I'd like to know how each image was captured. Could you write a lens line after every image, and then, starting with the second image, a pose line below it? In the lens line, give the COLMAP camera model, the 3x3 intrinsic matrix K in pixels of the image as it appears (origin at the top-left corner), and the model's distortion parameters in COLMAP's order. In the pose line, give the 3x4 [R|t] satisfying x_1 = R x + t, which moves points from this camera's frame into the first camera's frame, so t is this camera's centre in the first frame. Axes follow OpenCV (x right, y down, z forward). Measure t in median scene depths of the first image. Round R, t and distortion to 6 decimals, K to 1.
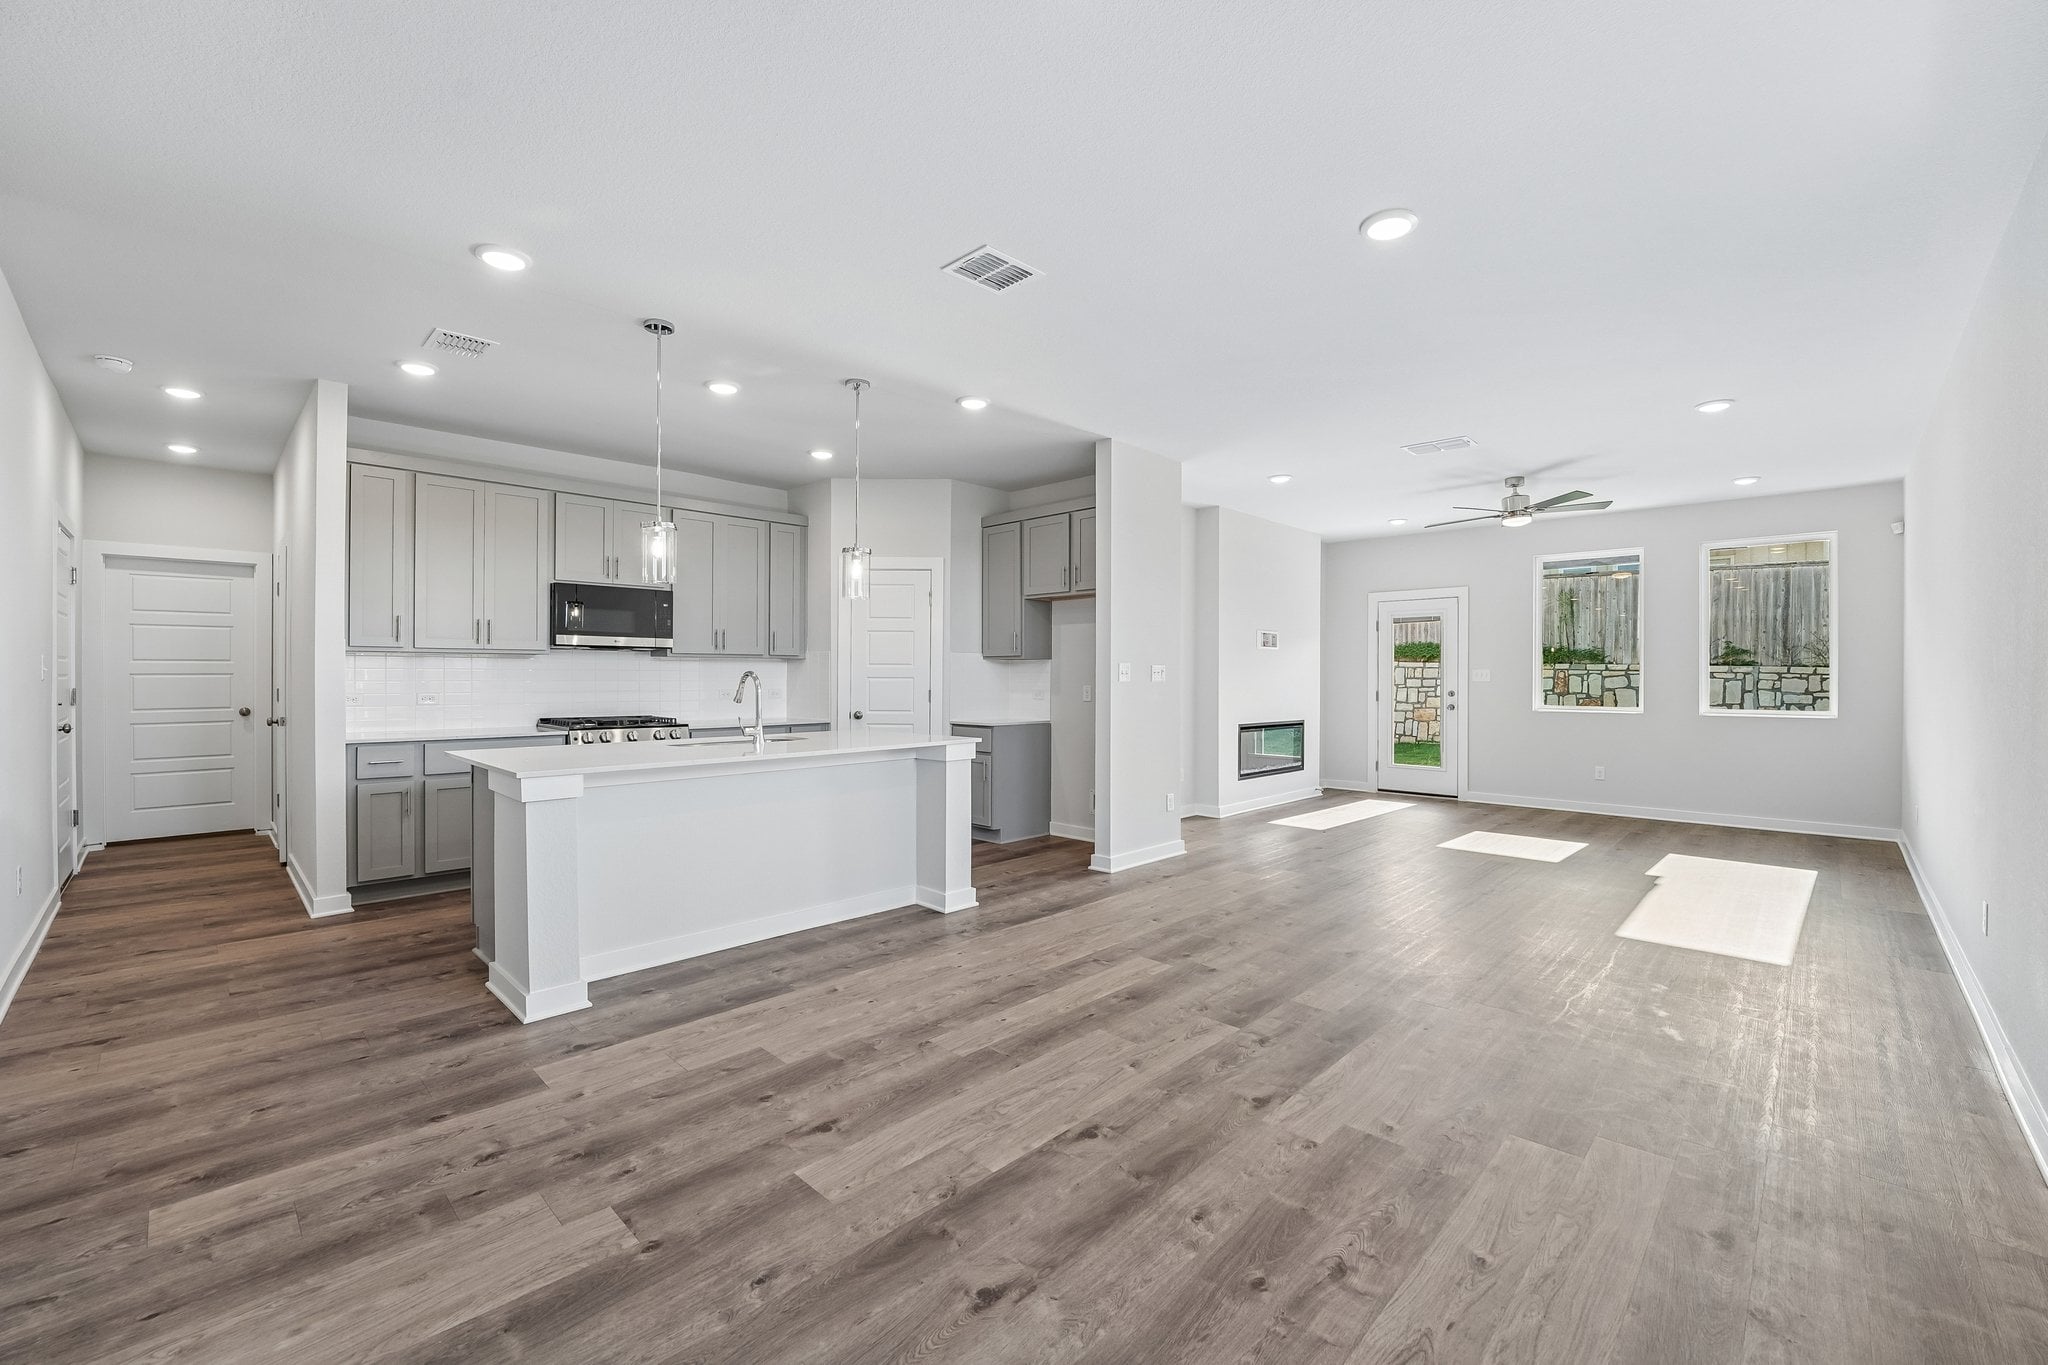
lens RADIAL K [[841.2, 0, 1019.5], [0, 841.2, 676.3], [0, 0, 1]] dist [-0.027018, 0.000495]
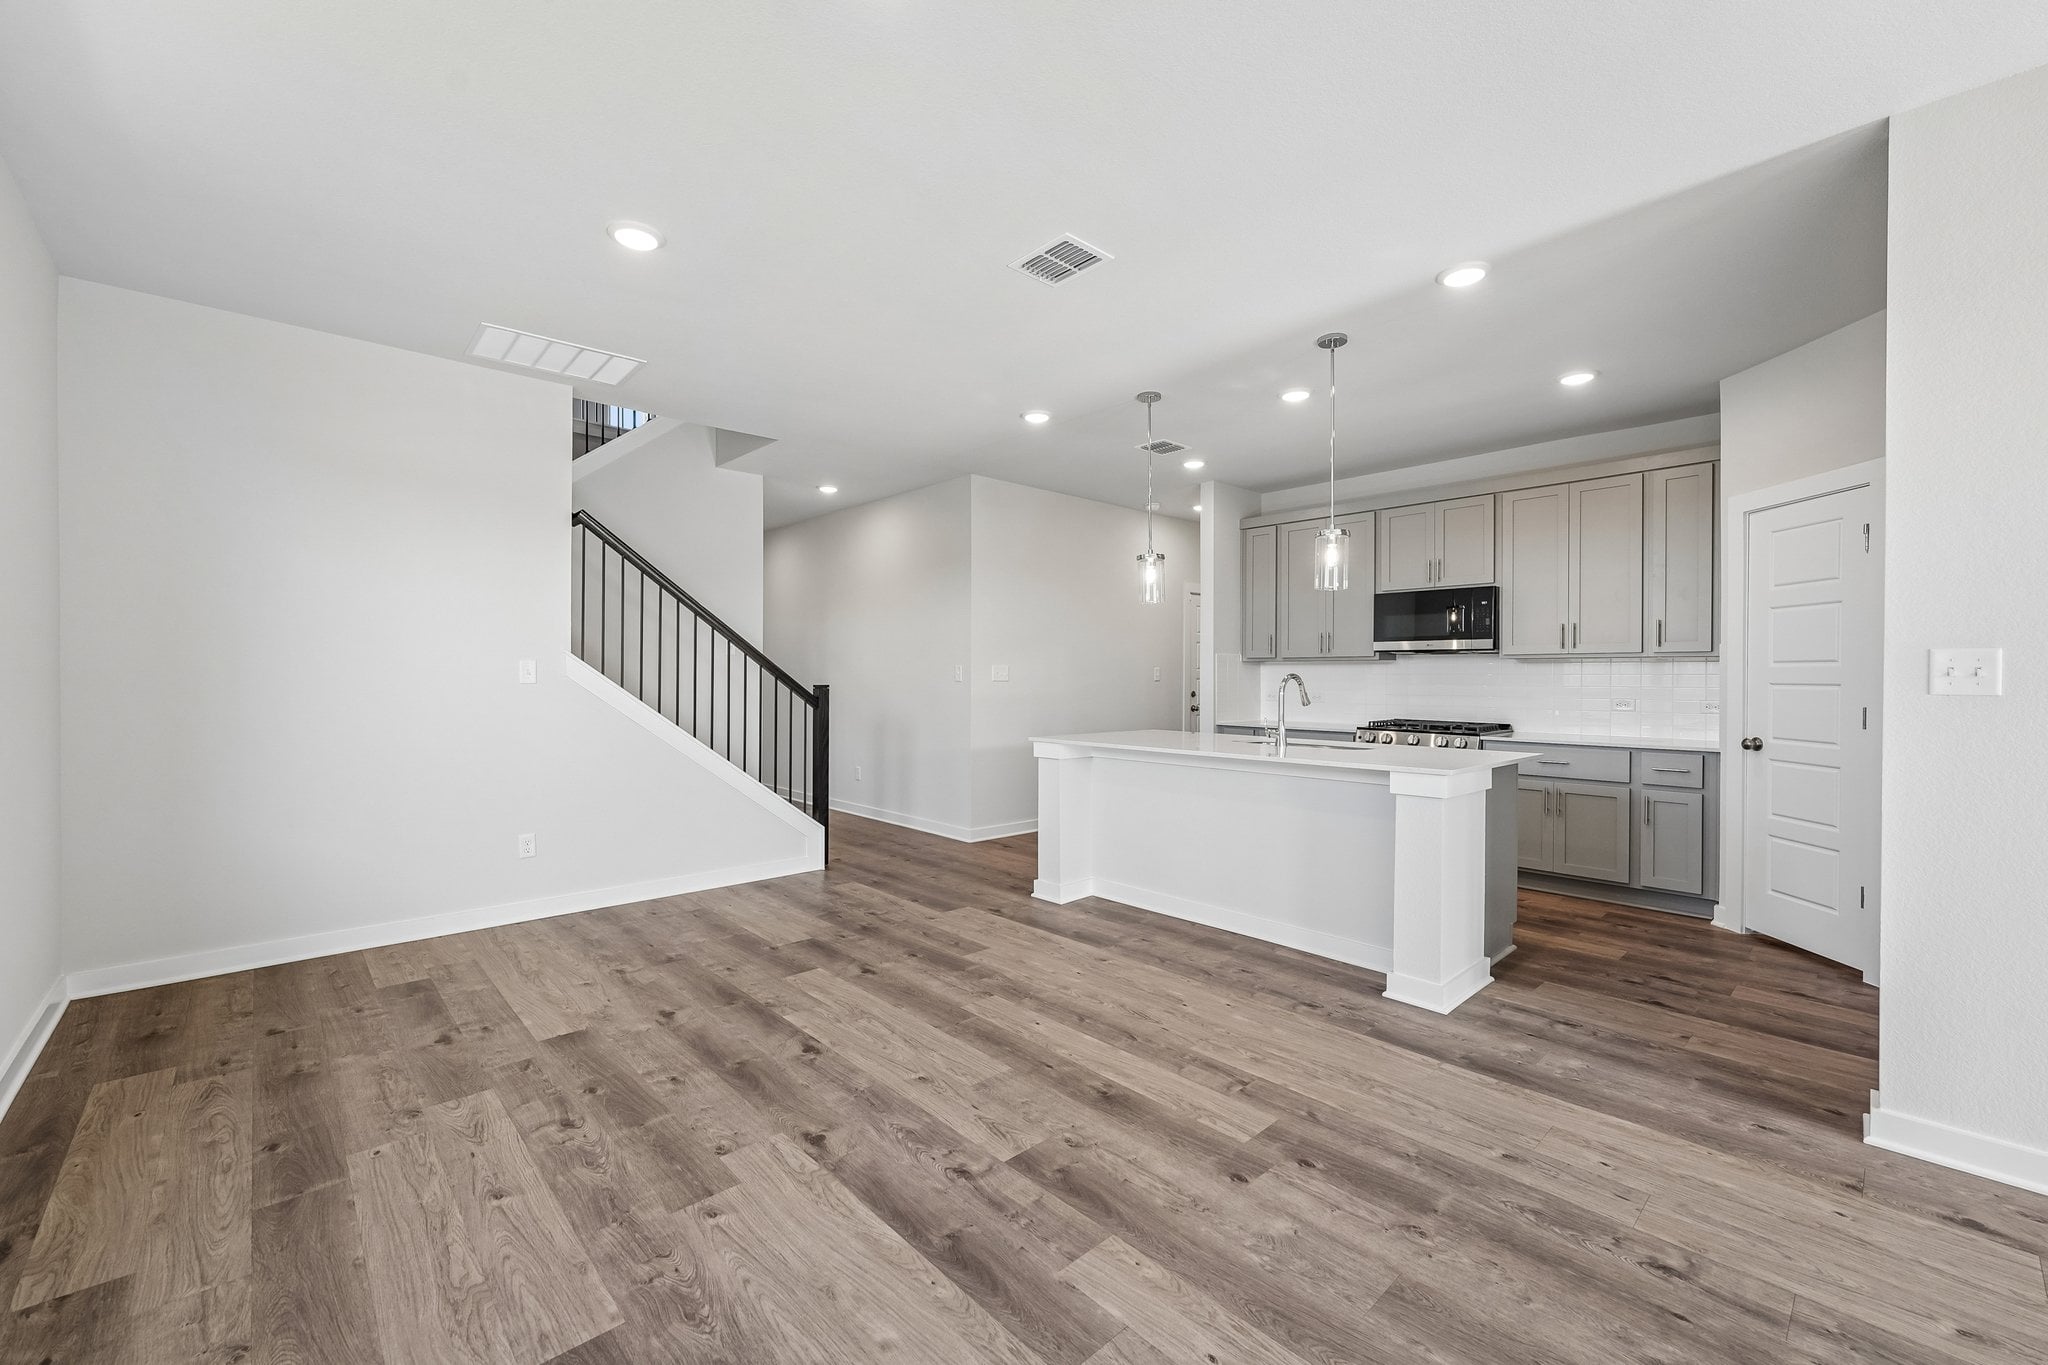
lens RADIAL K [[827.9, 0, 1016.5], [0, 827.9, 678.5], [0, 0, 1]] dist [0.000523, 0.000120]
pose [[-0.053228, -0.000703, -0.998582, 0.541716], [-0.007172, 0.999974, -0.000322, 0.001819], [0.998557, 0.007145, -0.053231, 0.578269]]
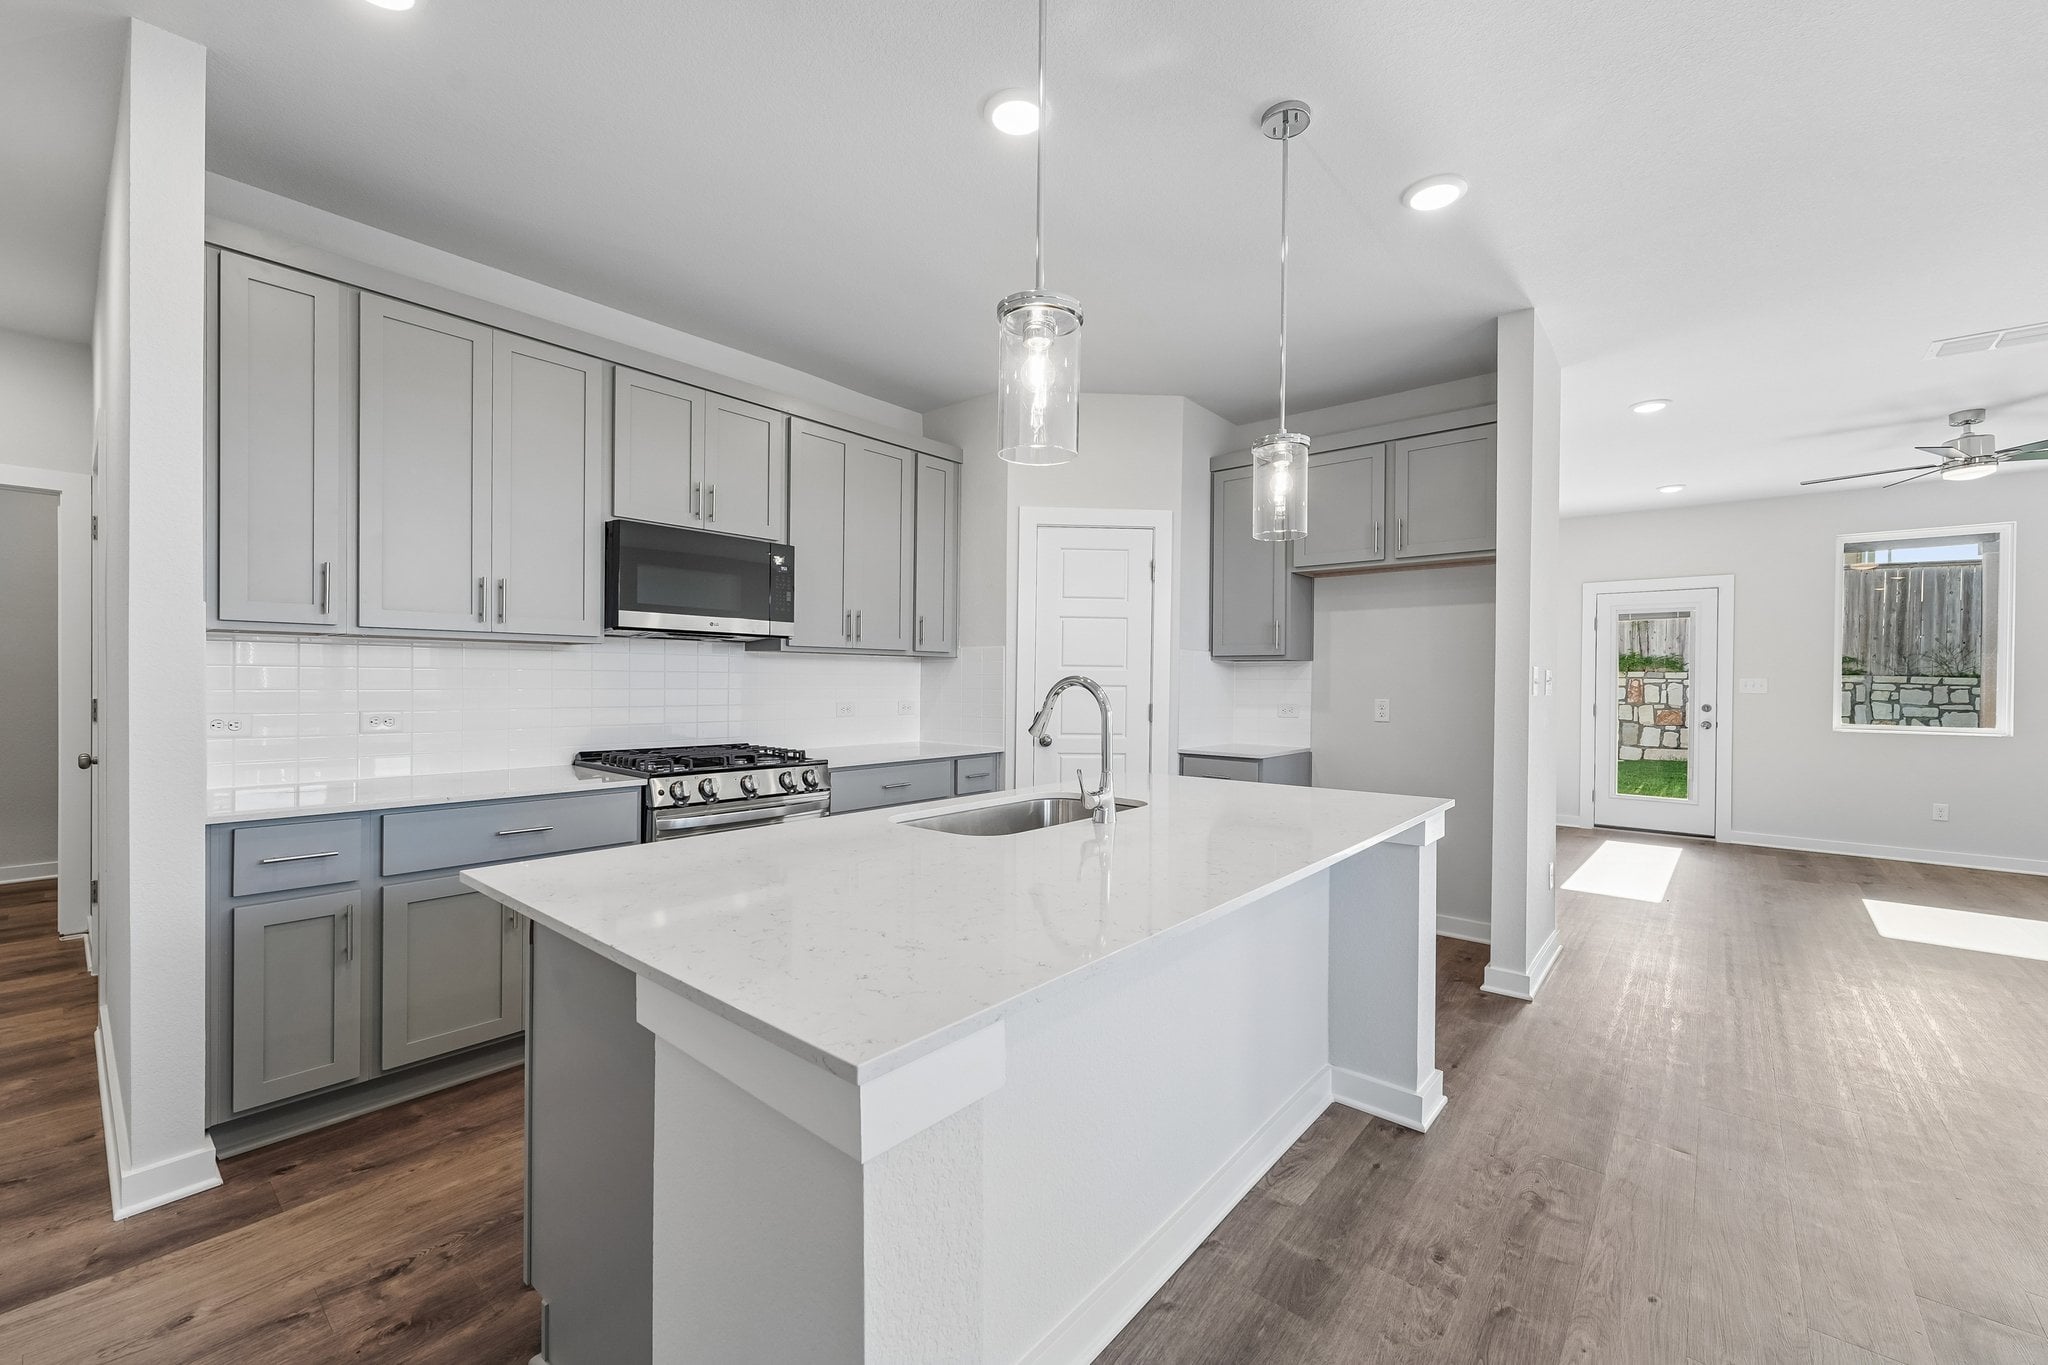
lens RADIAL K [[823.3, 0, 1016.2], [0, 823.3, 684.8], [0, 0, 1]] dist [0.001840, -0.000290]
pose [[0.997719, 0.005808, 0.067250, -0.312171], [-0.006163, 0.999968, 0.005077, -0.002647], [-0.067219, -0.005480, 0.997723, 0.403435]]
